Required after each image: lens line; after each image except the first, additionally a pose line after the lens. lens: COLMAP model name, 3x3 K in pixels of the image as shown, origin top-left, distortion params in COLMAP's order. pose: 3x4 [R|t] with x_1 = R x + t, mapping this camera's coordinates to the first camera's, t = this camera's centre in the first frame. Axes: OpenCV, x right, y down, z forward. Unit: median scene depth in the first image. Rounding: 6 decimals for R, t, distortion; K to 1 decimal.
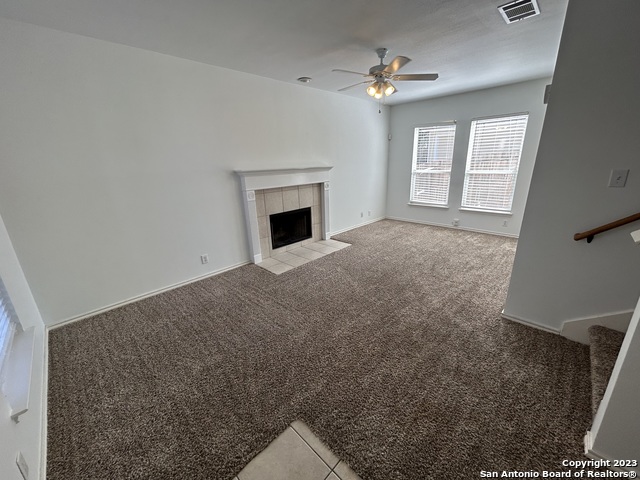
lens RADIAL K [[258.1, 0, 319.7], [0, 258.1, 238.8], [0, 0, 1]] dist [0.000477, 0.000015]
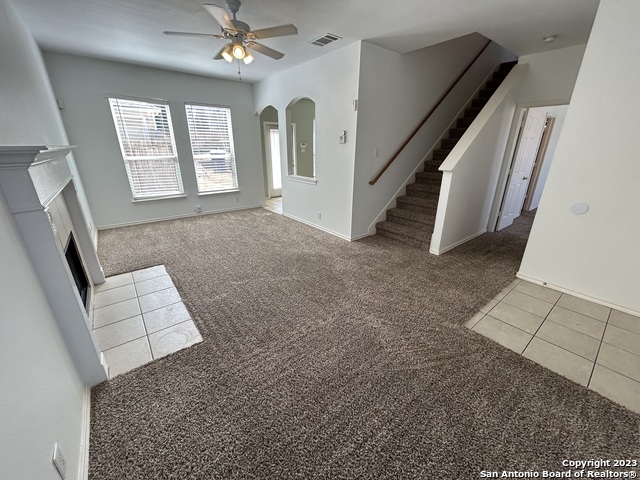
lens RADIAL K [[258.1, 0, 319.7], [0, 258.1, 238.8], [0, 0, 1]] dist [0.000477, 0.000015]
pose [[0.118299, -0.308855, 0.943723, -0.452435], [0.280420, 0.922103, 0.266628, -0.107820], [-0.952560, 0.233097, 0.195693, 0.457895]]
